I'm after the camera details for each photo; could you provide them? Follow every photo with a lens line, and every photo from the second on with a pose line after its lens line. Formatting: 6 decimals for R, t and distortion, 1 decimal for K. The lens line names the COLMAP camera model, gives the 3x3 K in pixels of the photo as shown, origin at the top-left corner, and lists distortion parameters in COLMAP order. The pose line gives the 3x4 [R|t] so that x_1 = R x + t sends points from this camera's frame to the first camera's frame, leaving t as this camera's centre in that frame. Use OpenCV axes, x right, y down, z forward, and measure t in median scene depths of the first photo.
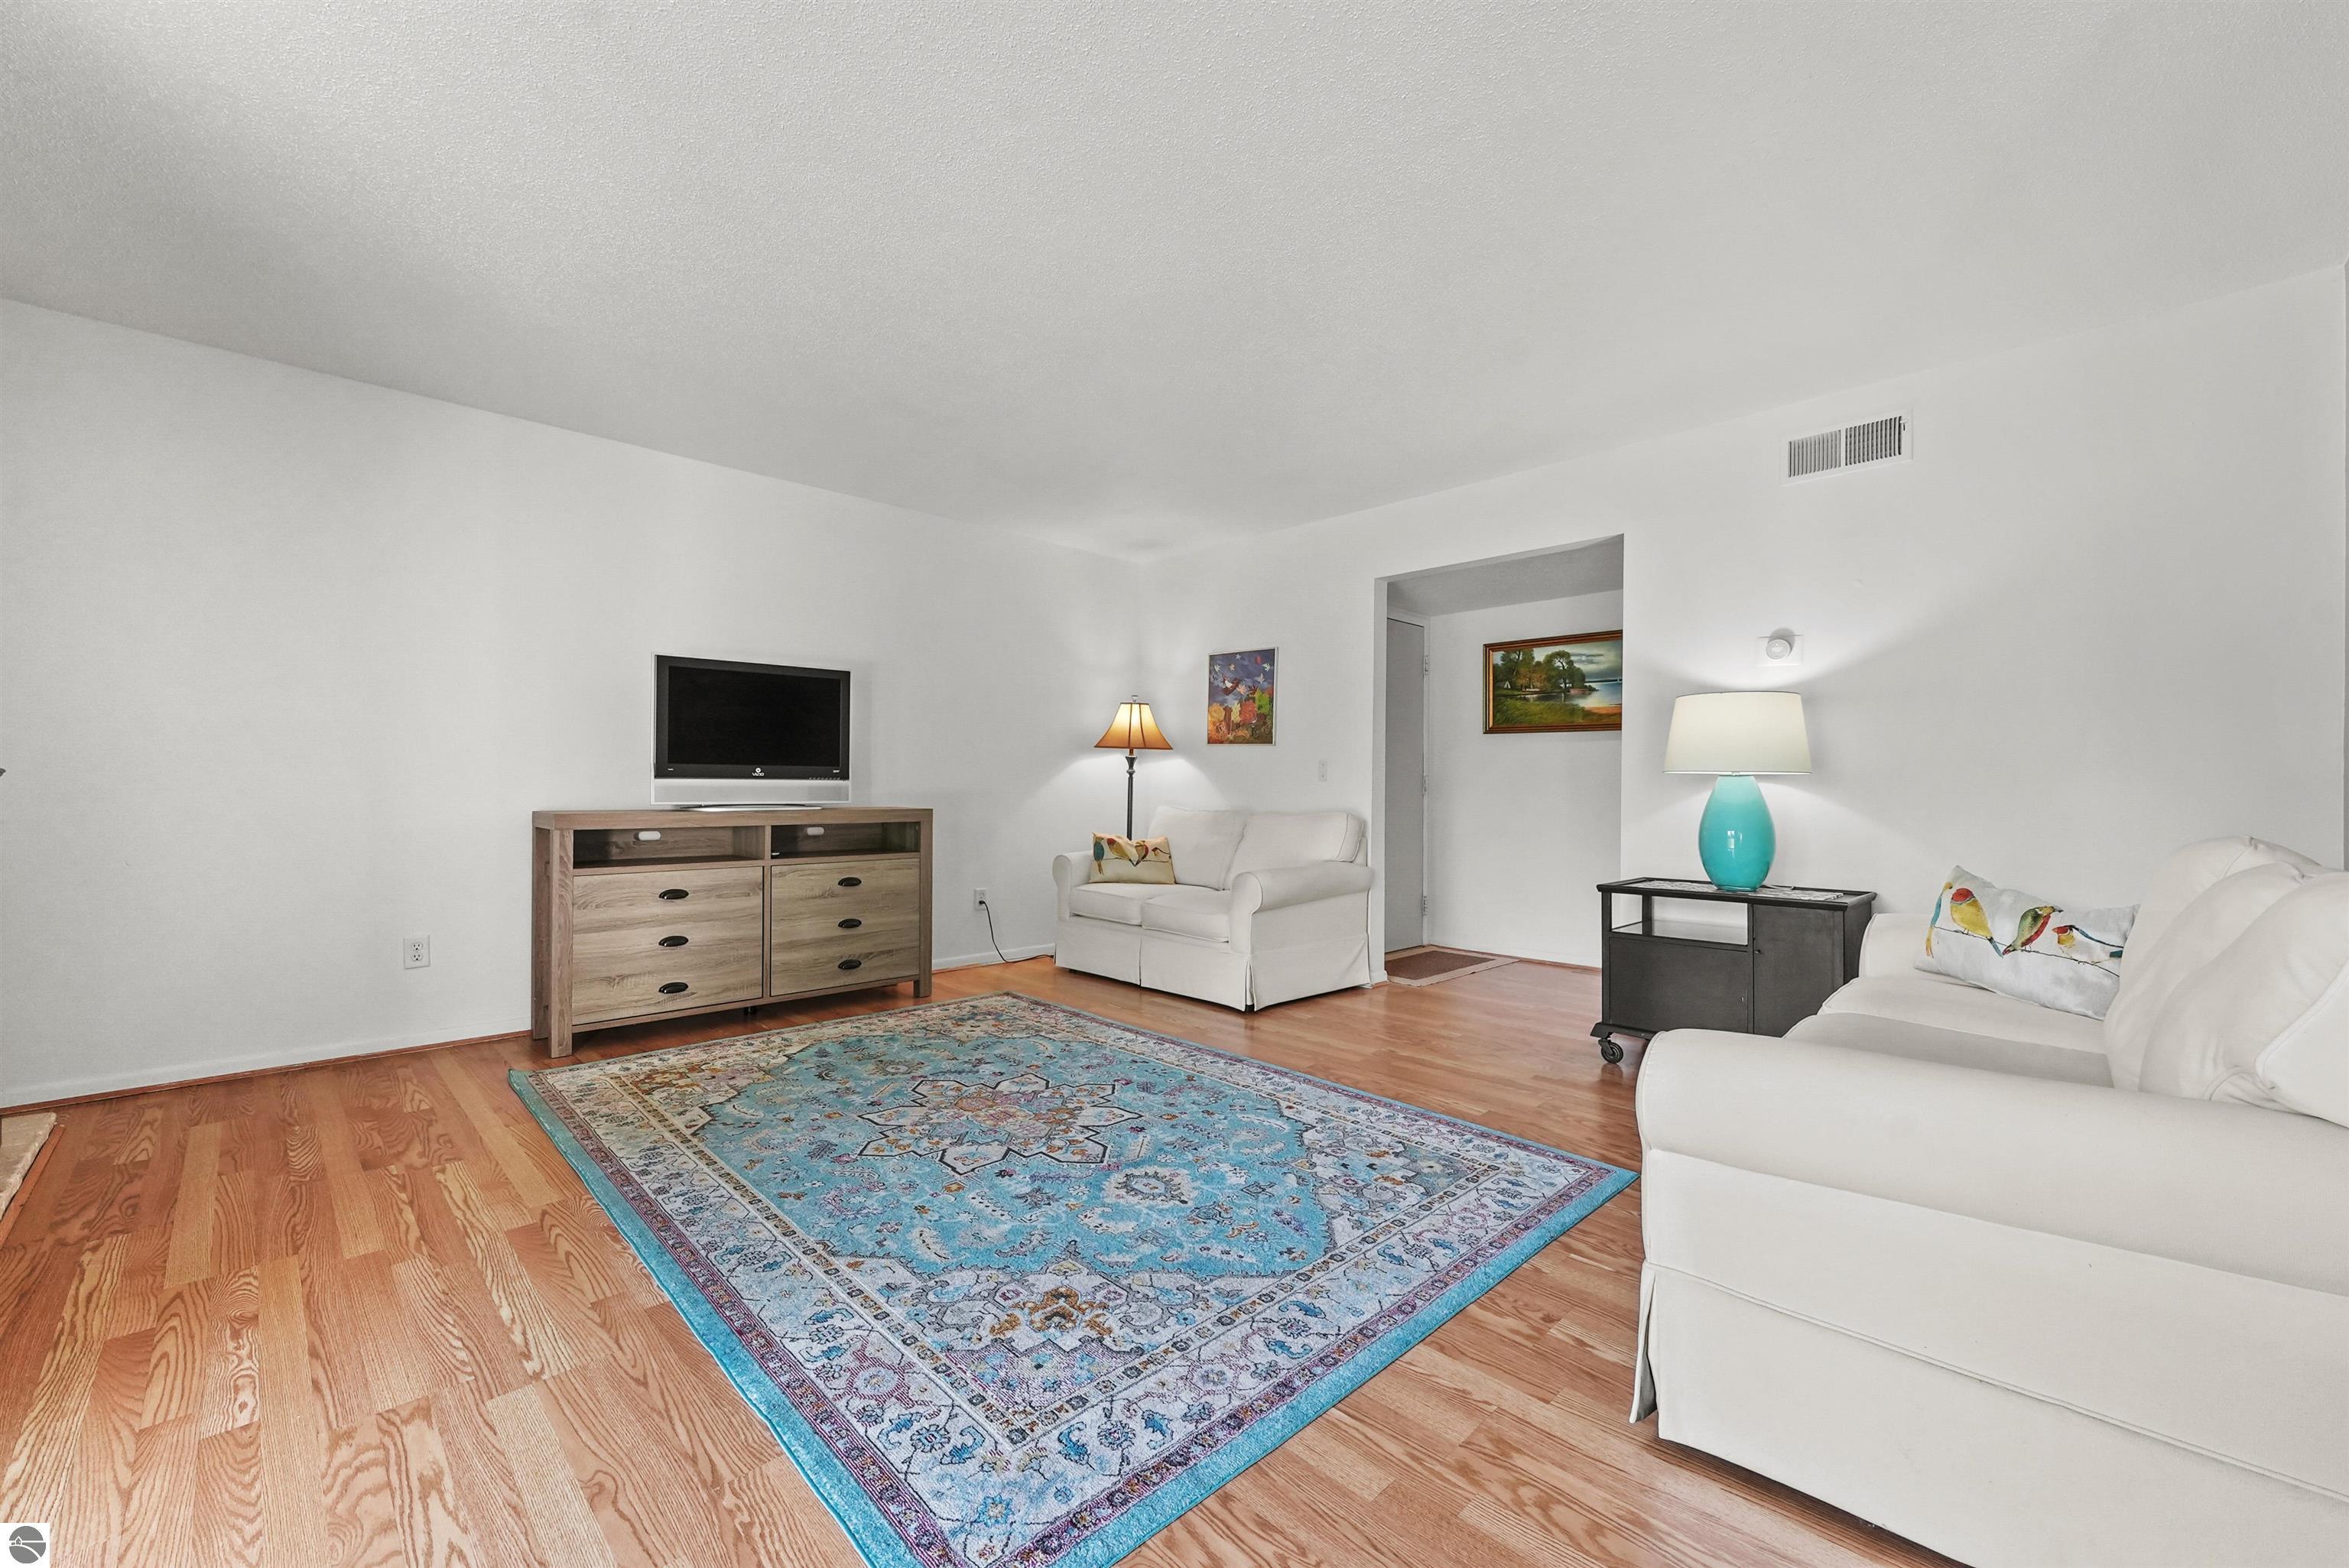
lens RADIAL K [[940.0, 0, 1174.5], [0, 940.0, 784.0], [0, 0, 1]] dist [-0.000021, 0.000256]
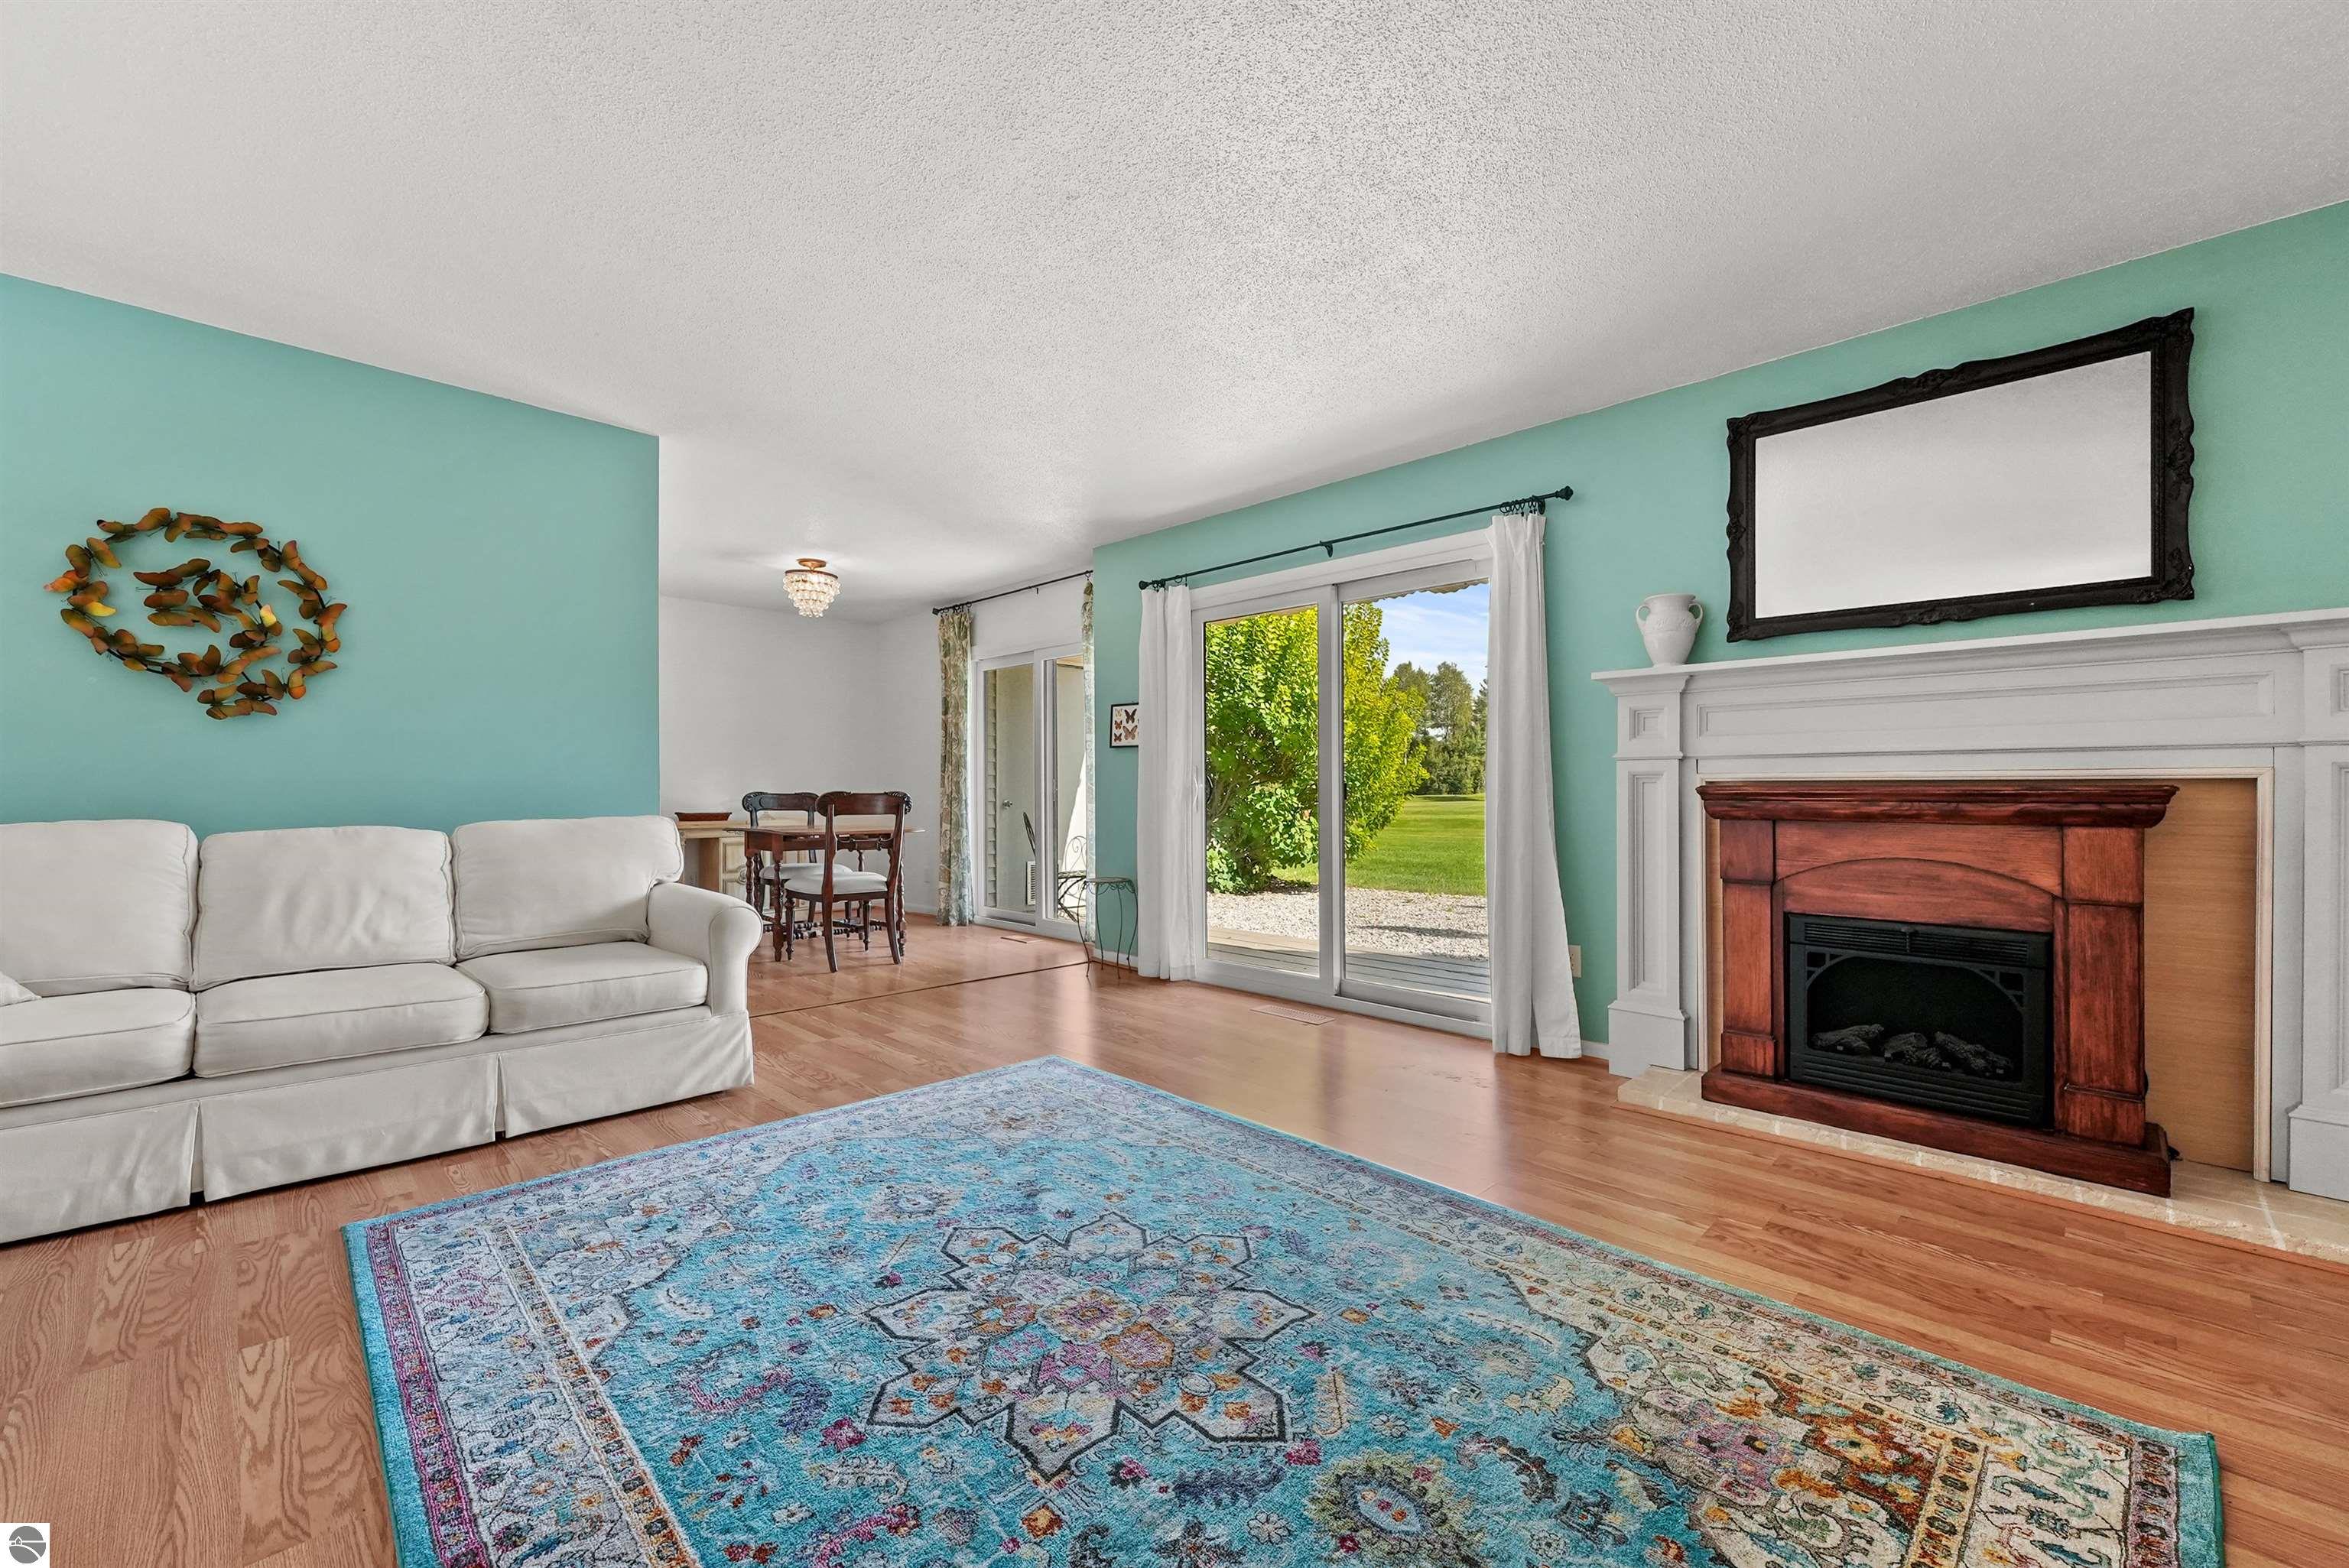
lens RADIAL K [[942.2, 0, 1174.5], [0, 942.2, 784.0], [0, 0, 1]] dist [-0.002035, -0.000398]
pose [[-0.999896, -0.010640, -0.009773, -0.202214], [-0.010521, 0.999871, -0.012116, 0.003296], [0.009901, -0.012012, -0.999879, 1.423888]]
